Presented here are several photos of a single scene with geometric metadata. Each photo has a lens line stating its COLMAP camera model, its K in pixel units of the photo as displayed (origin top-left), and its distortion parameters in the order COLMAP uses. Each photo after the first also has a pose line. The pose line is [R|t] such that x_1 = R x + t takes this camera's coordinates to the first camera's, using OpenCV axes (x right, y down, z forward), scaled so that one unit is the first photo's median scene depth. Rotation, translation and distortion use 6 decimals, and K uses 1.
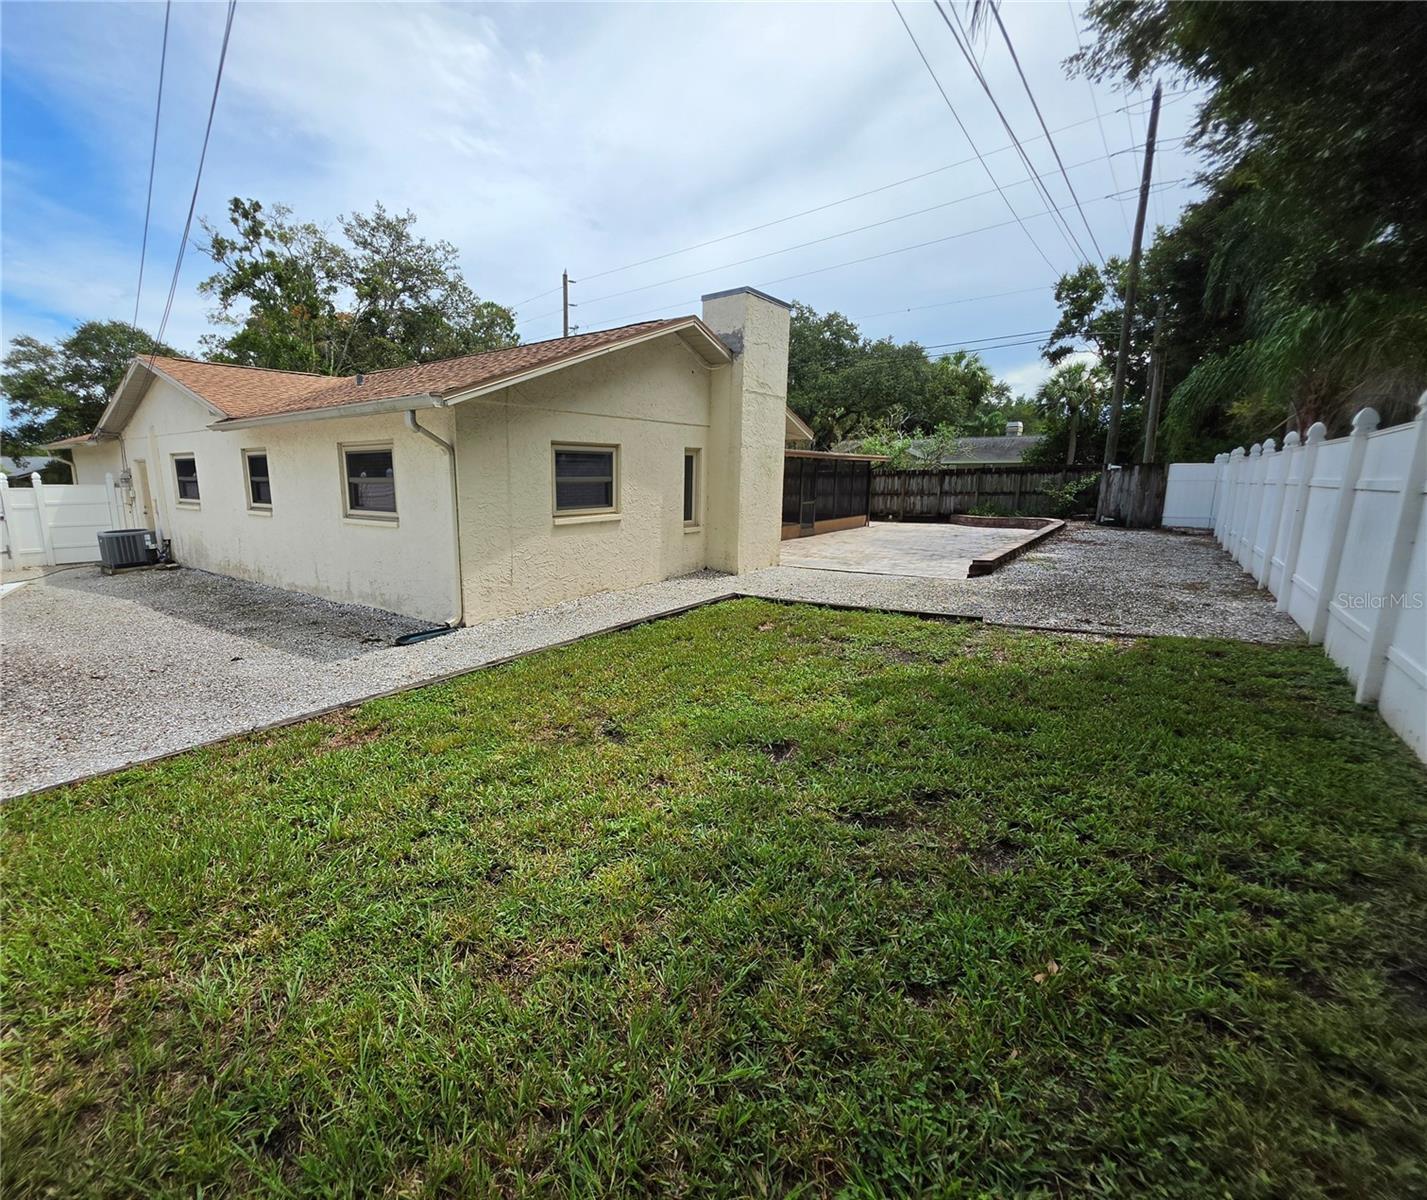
lens RADIAL K [[642.5, 0, 709.5], [0, 642.5, 602.2], [0, 0, 1]] dist [-0.001794, -0.000278]
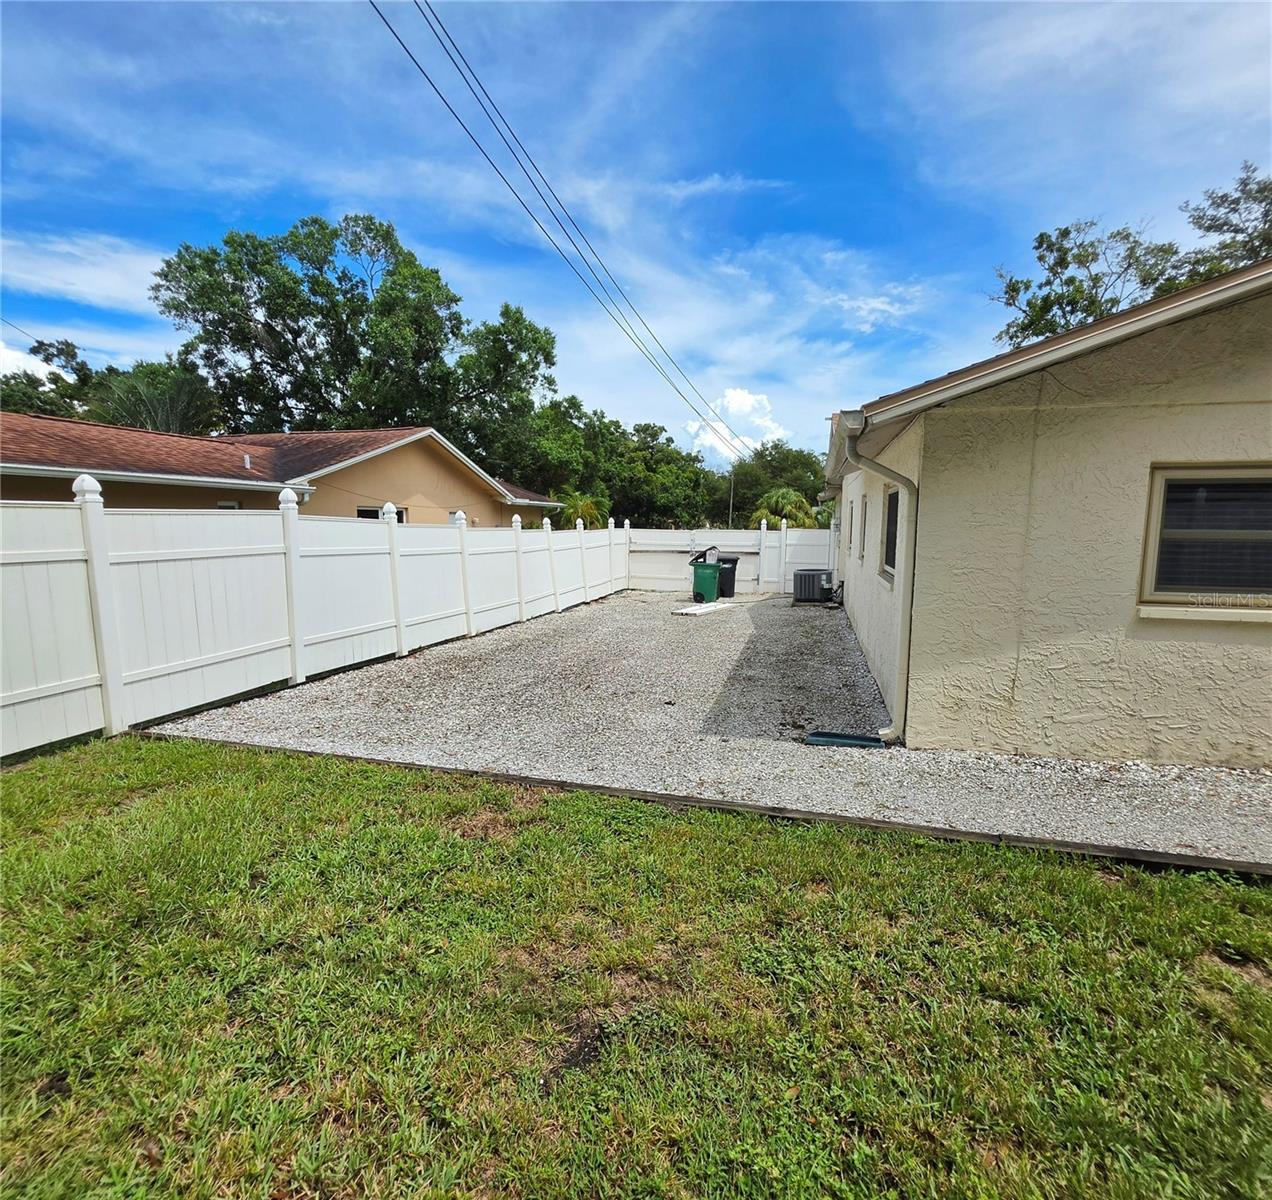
lens RADIAL K [[676.5, 0, 636.5], [0, 676.5, 595.1], [0, 0, 1]] dist [-0.003737, -0.000191]
pose [[0.297222, 0.107097, -0.948783, 0.087855], [-0.190101, 0.980433, 0.051117, -0.045820], [0.935693, 0.165172, 0.311766, 0.224219]]
